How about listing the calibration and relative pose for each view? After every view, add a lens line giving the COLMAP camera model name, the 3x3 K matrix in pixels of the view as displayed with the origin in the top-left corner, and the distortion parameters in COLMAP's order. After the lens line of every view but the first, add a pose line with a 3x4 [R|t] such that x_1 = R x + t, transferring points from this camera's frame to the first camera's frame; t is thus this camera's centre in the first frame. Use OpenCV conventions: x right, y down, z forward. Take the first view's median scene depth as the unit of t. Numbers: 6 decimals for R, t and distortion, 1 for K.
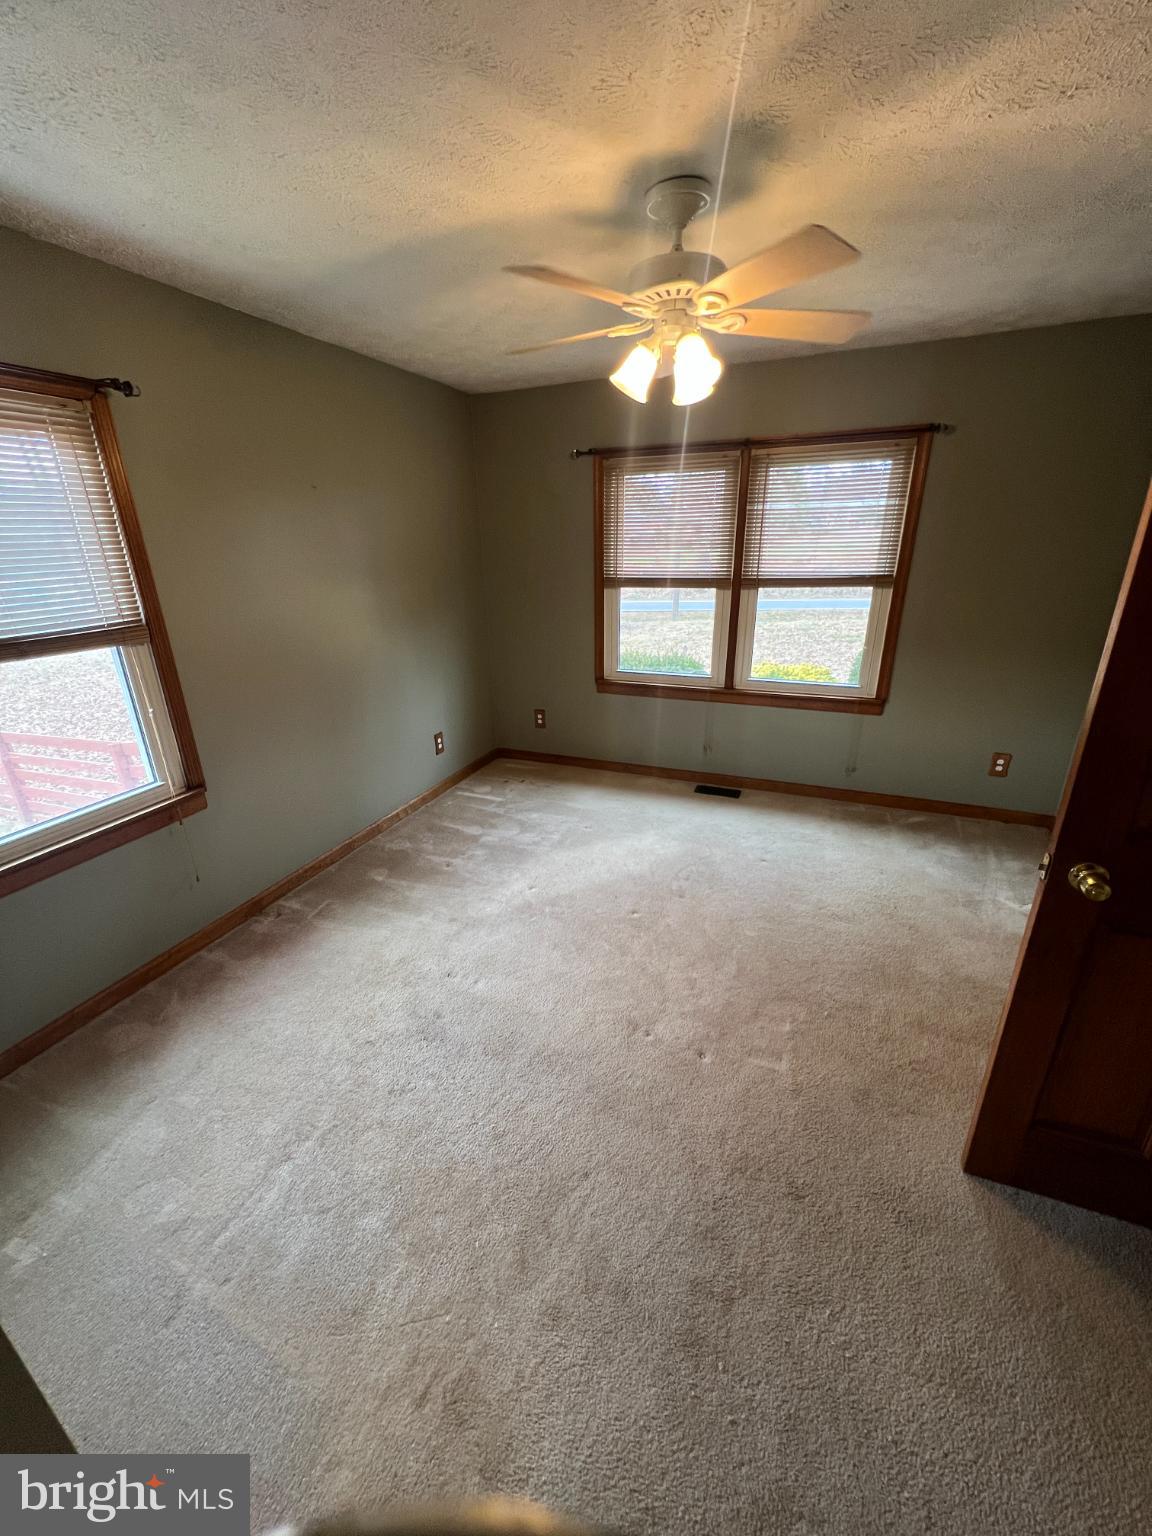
lens RADIAL K [[607.5, 0, 576.0], [0, 607.5, 768.0], [0, 0, 1]] dist [-0.000181, 0.000043]
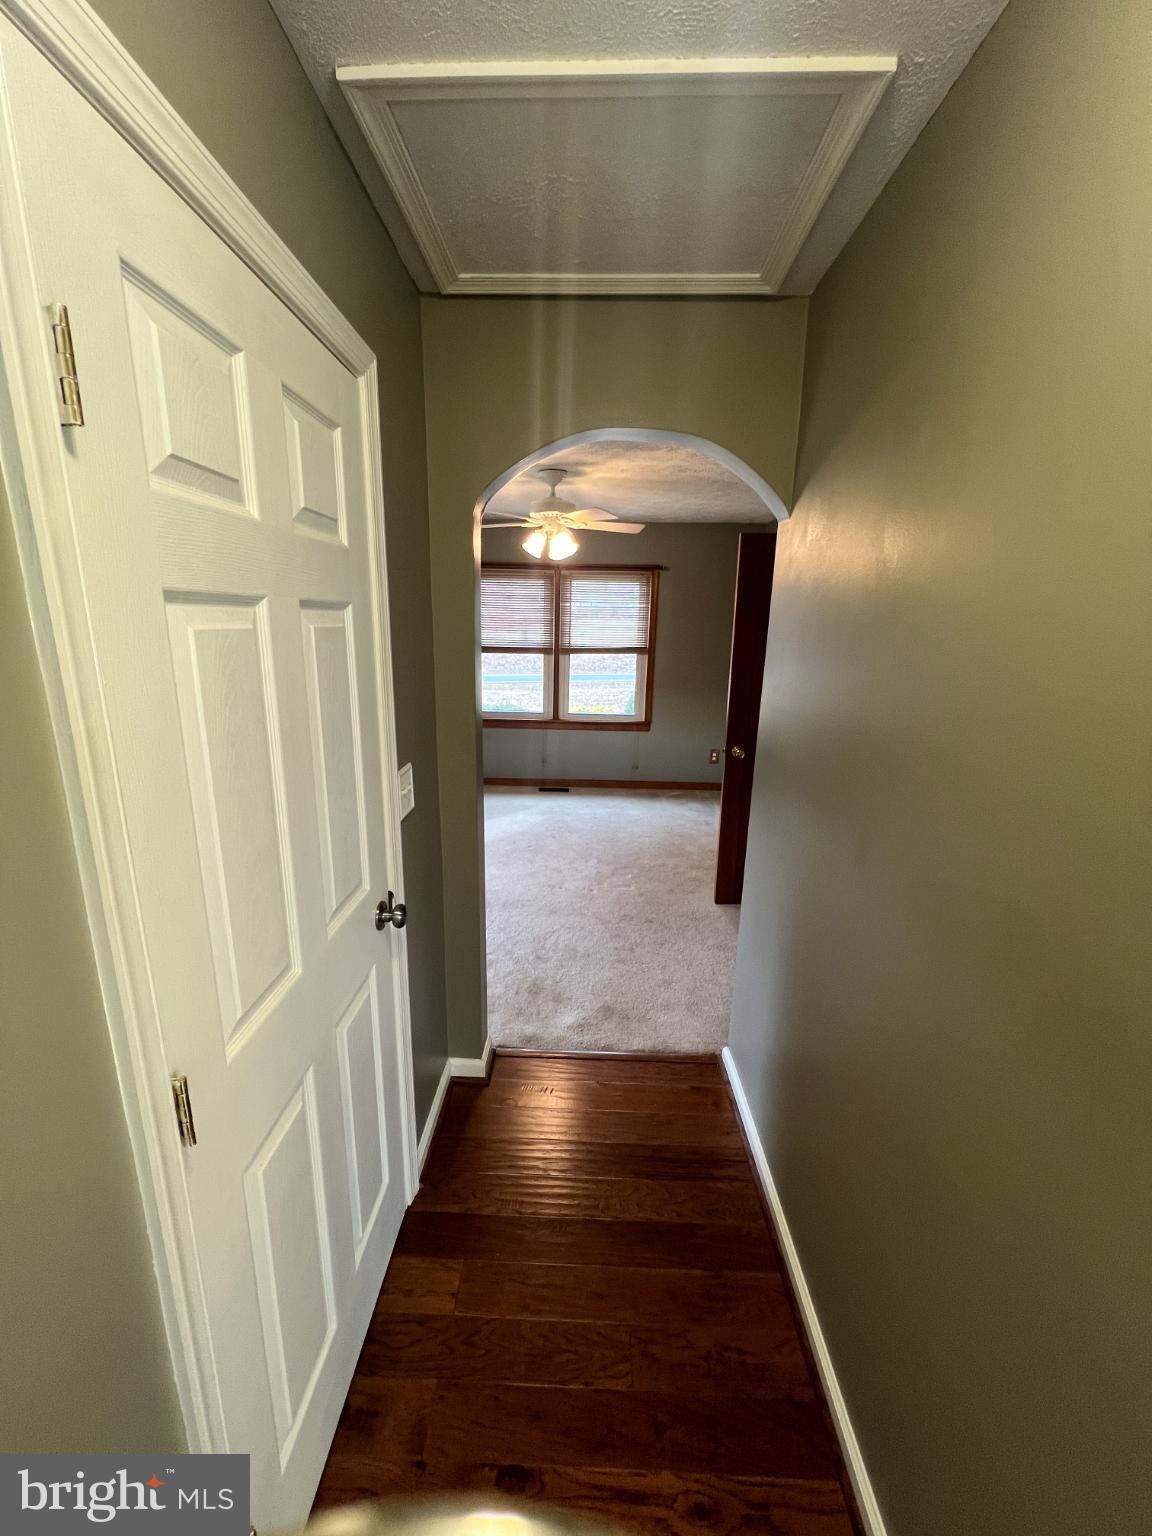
lens RADIAL K [[607.5, 0, 576.0], [0, 607.5, 768.0], [0, 0, 1]] dist [-0.000181, 0.000043]
pose [[0.929504, -0.053018, 0.364981, -0.284966], [0.097512, 0.989726, -0.104568, 0.166670], [-0.355687, 0.132787, 0.925124, -0.432082]]
